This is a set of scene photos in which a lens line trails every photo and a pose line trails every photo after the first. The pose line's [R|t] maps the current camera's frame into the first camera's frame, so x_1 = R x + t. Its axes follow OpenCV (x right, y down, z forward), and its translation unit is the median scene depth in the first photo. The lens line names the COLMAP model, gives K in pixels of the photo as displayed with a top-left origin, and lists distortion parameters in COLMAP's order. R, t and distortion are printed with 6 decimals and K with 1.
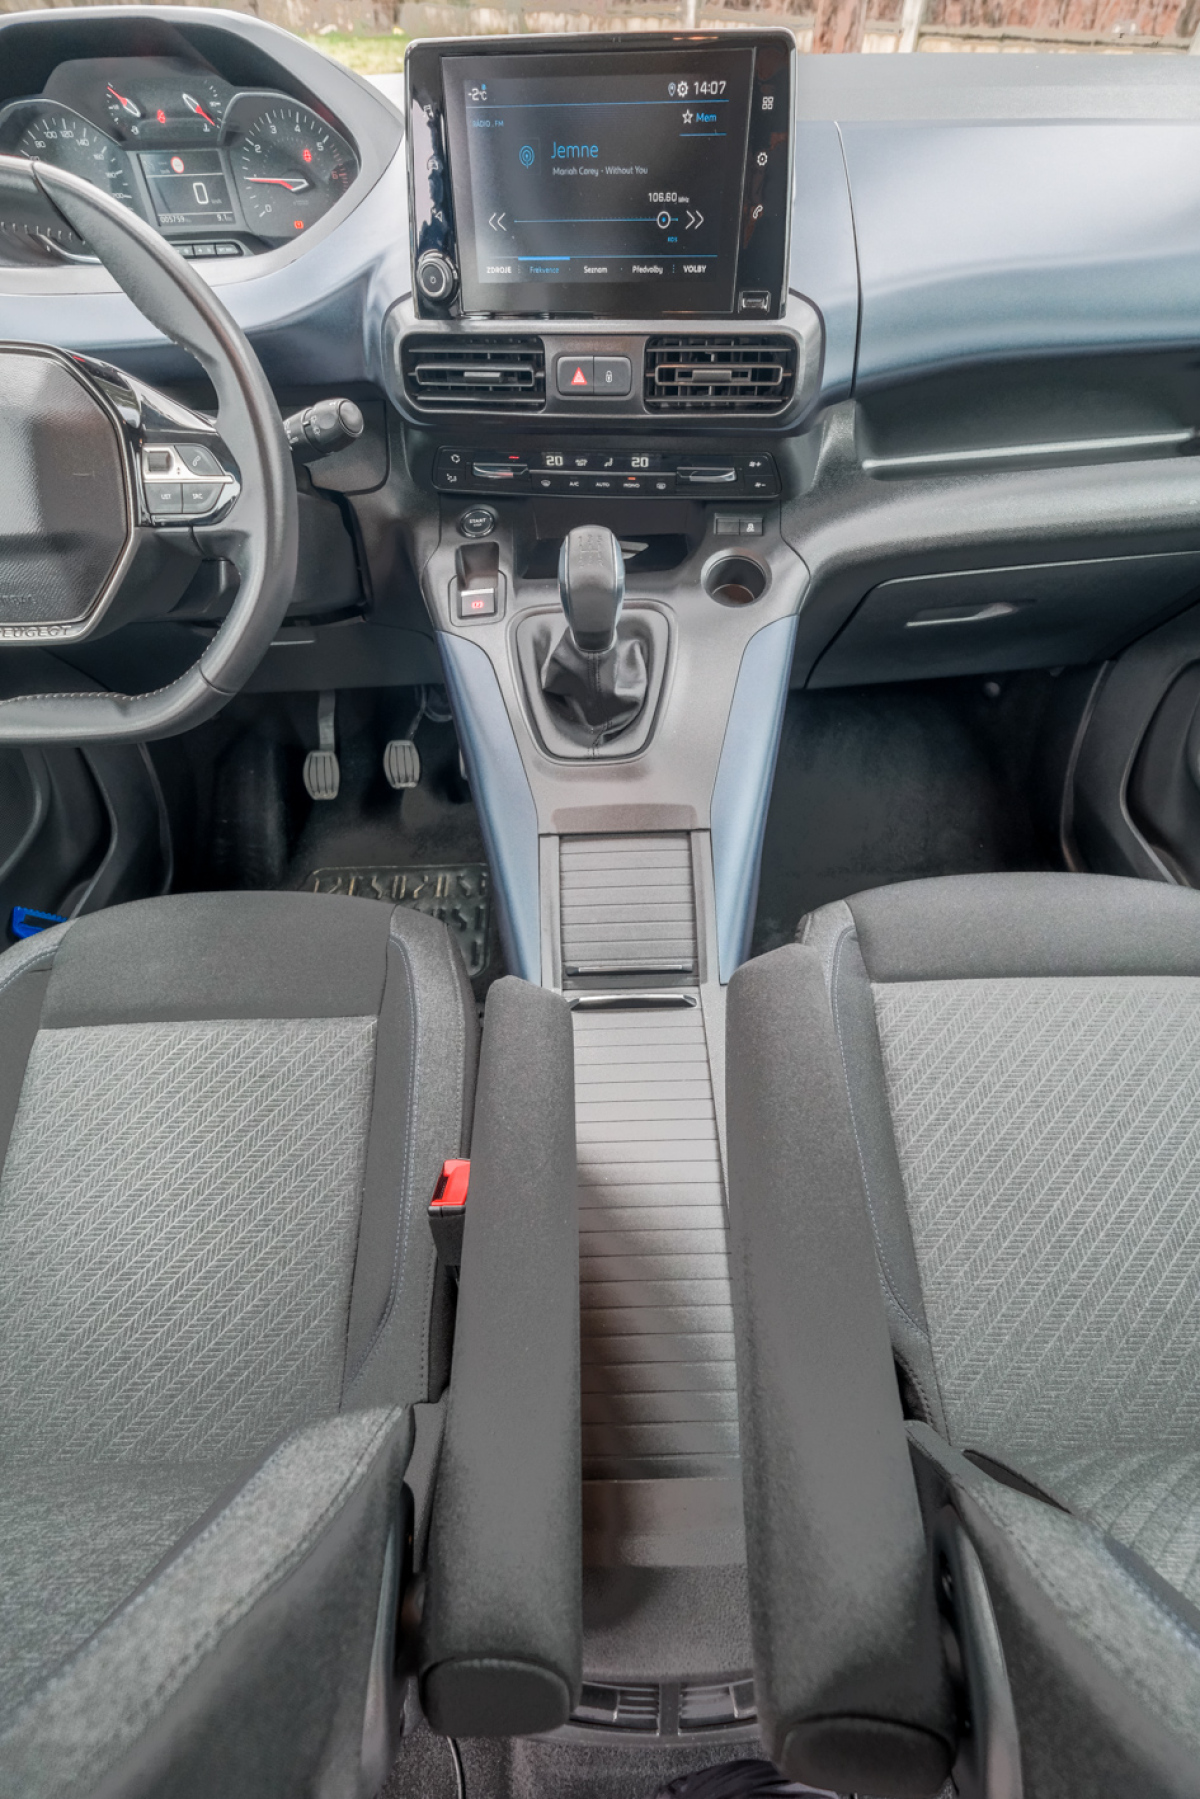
lens RADIAL K [[802.0, 0, 599.1], [0, 802.0, 901.6], [0, 0, 1]] dist [0.002810, -0.000740]
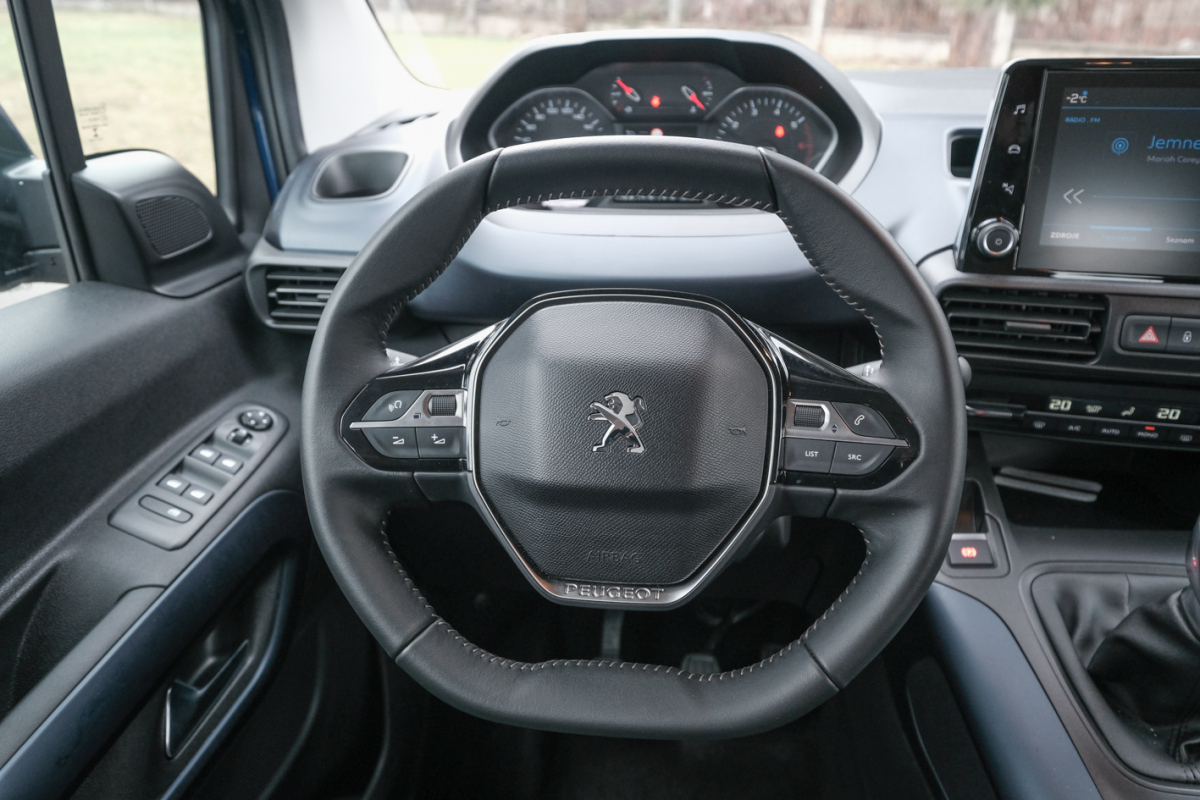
lens RADIAL K [[862.9, 0, 602.1], [0, 862.9, 399.7], [0, 0, 1]] dist [0.009275, 0.002700]
pose [[0.990299, 0.065773, -0.122397, -0.493537], [-0.110486, 0.906912, -0.406574, -0.118745], [0.084262, 0.416153, 0.905382, 0.092106]]
